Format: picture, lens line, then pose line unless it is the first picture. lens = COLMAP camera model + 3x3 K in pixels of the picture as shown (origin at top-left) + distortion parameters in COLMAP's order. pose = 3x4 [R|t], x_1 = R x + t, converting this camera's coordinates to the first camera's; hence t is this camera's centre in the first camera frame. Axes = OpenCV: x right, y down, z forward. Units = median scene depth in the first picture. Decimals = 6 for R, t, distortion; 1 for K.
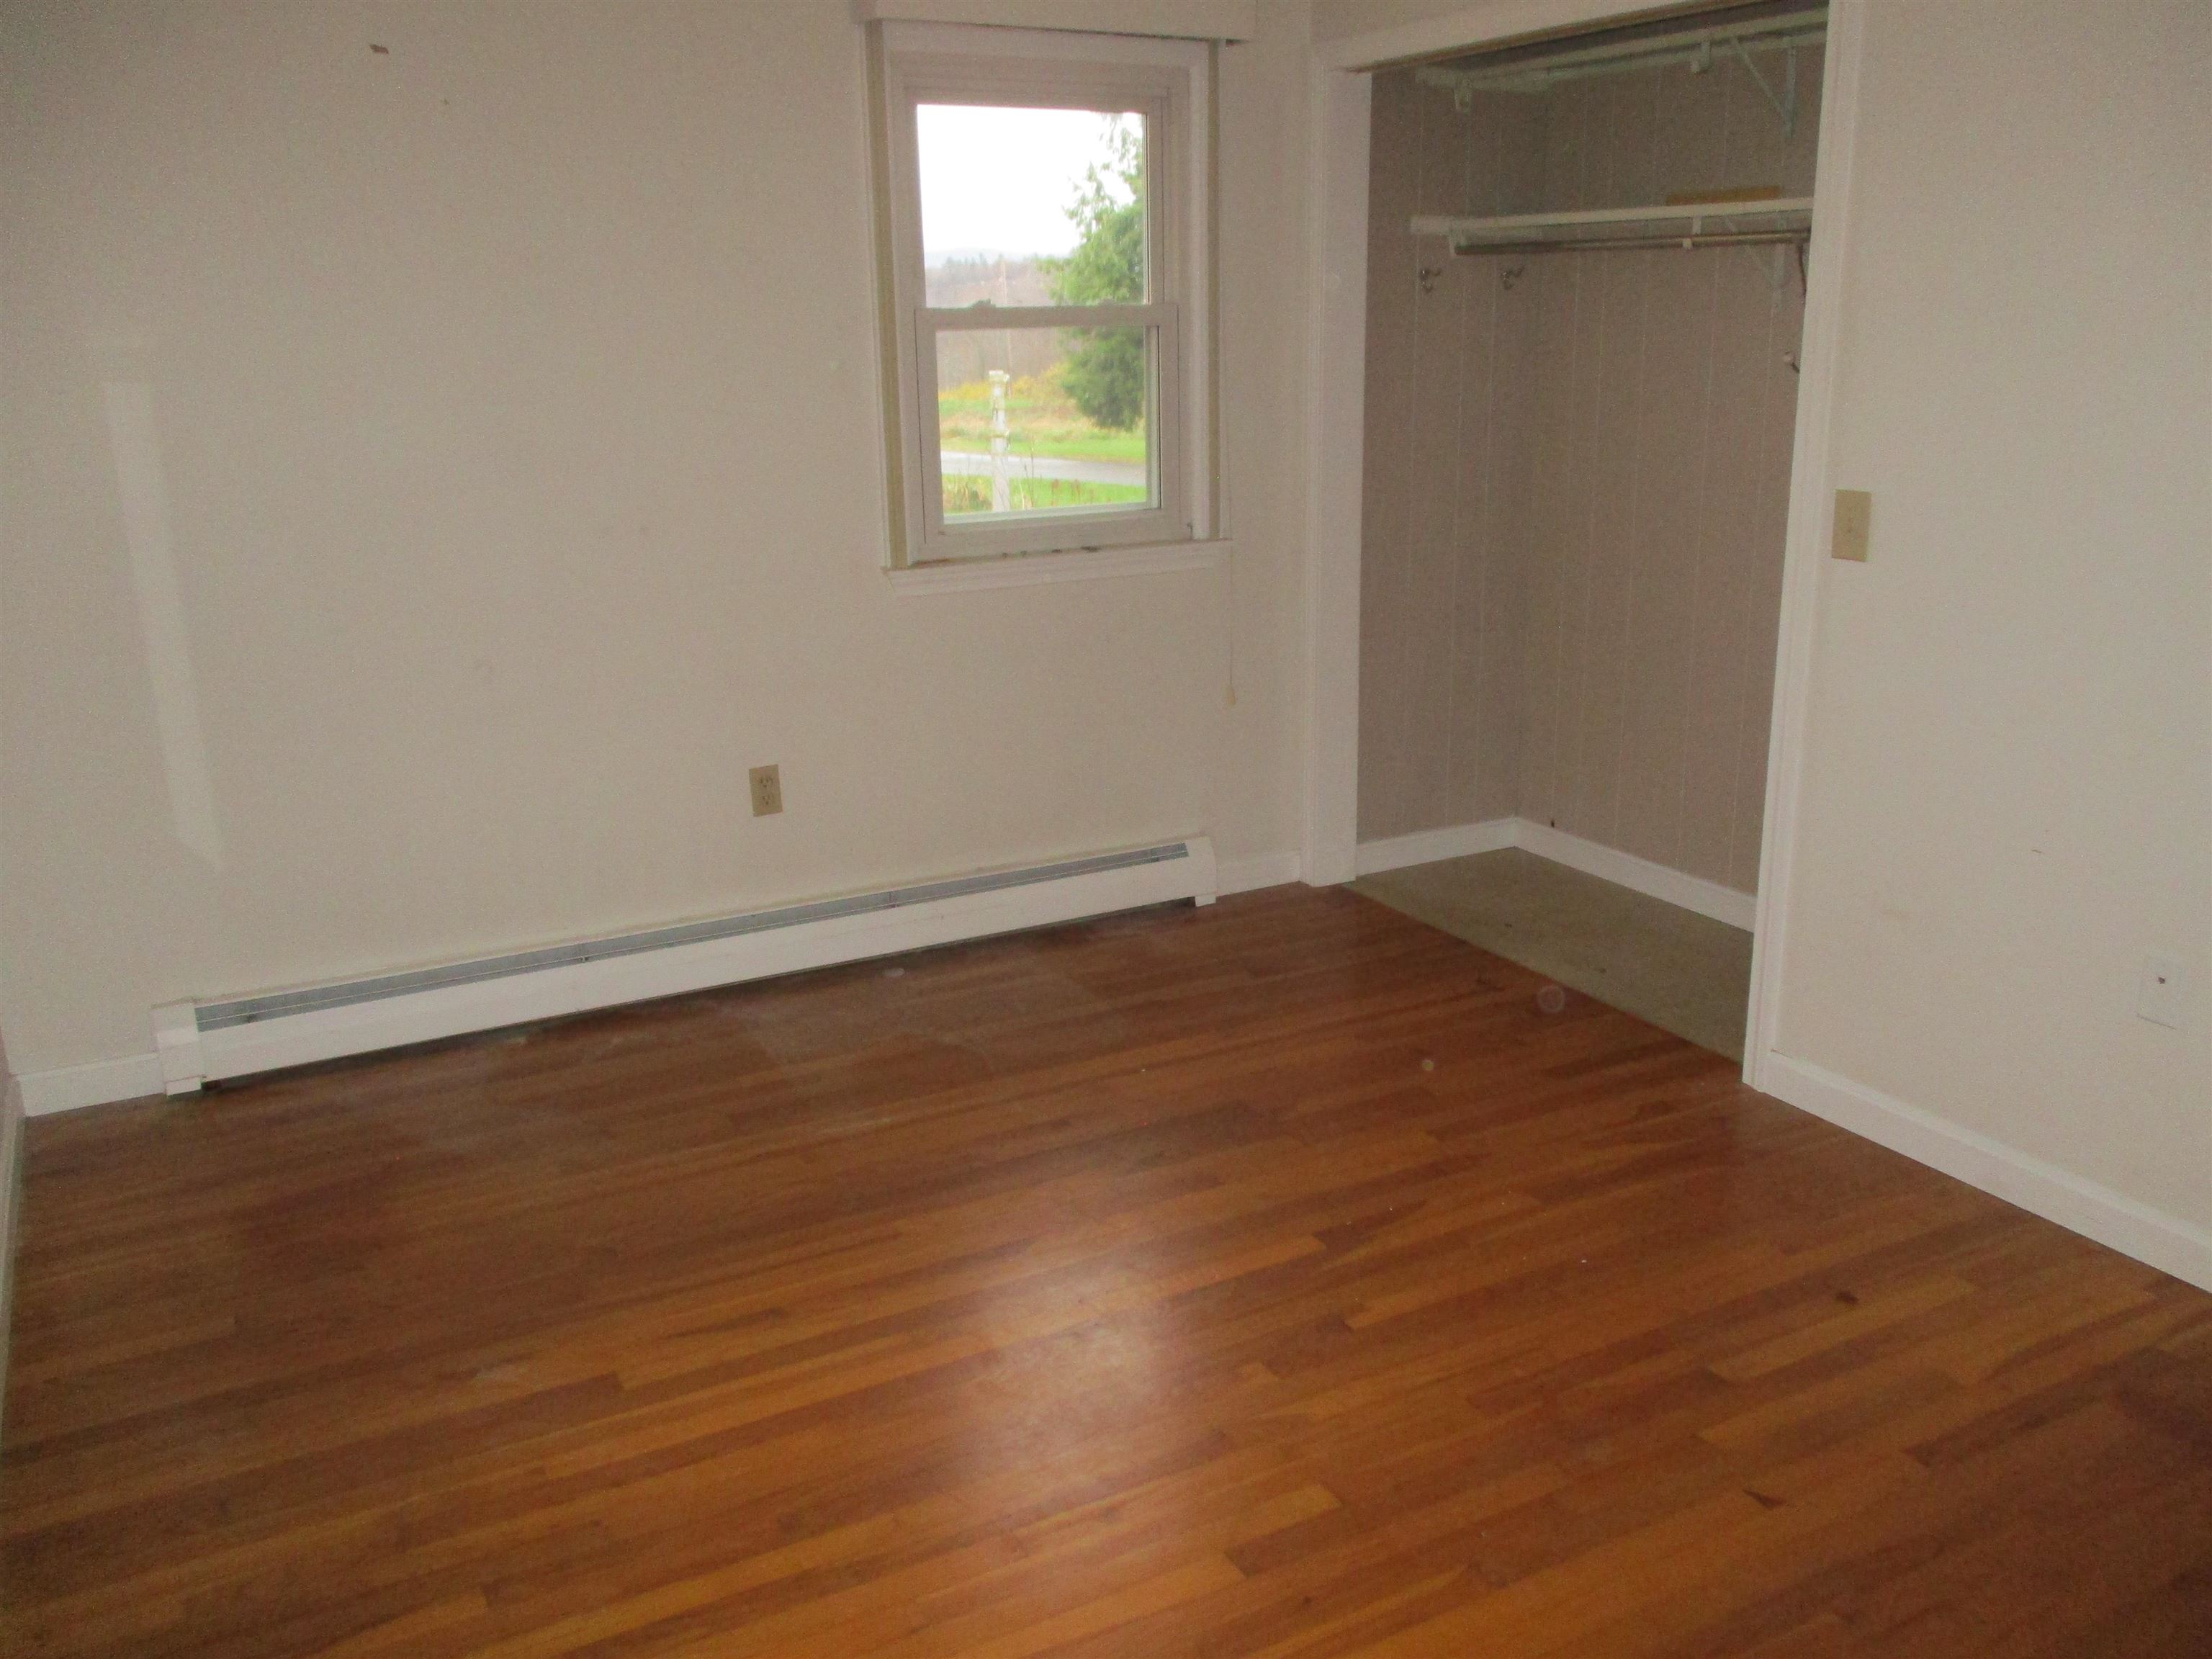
lens RADIAL K [[1862.4, 0, 1106.0], [0, 1862.4, 829.5], [0, 0, 1]] dist [0.005270, 0.001043]
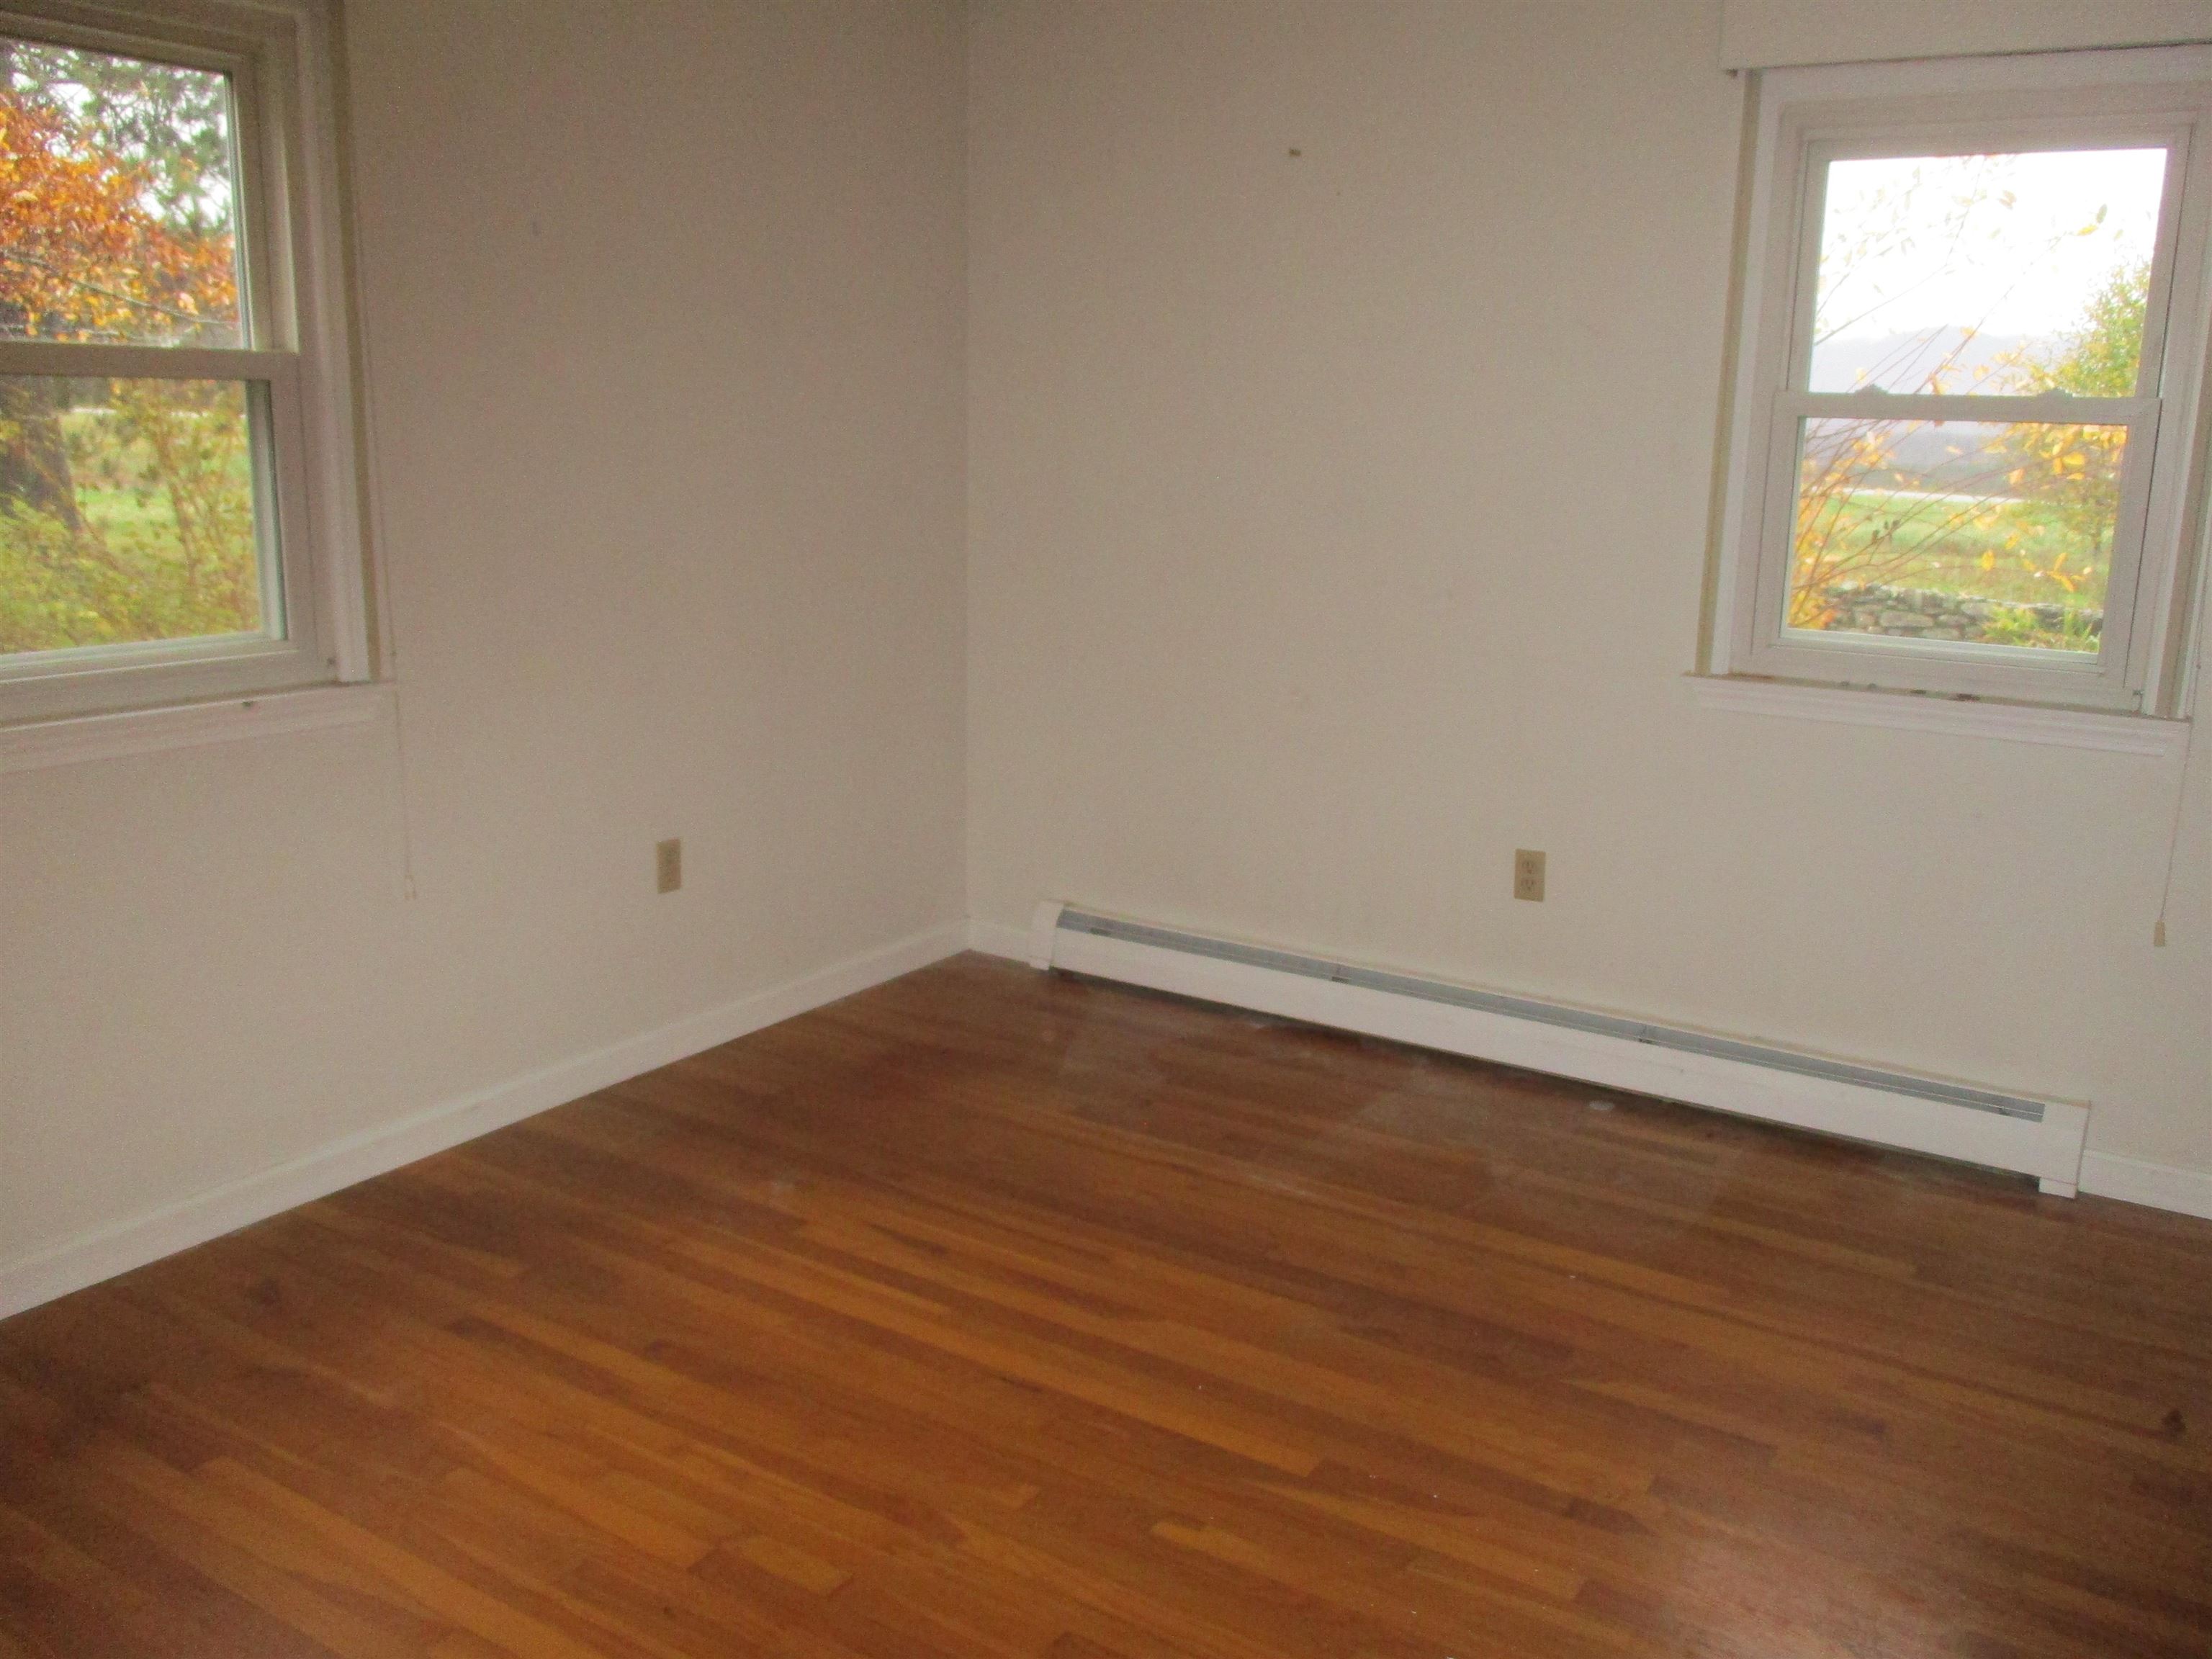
lens RADIAL K [[1818.2, 0, 1106.0], [0, 1818.2, 829.5], [0, 0, 1]] dist [-0.067830, 0.097321]
pose [[0.492282, 0.229392, -0.839666, 0.505454], [-0.265312, 0.958290, 0.106251, -0.087243], [0.829016, 0.170468, 0.532609, 0.319381]]
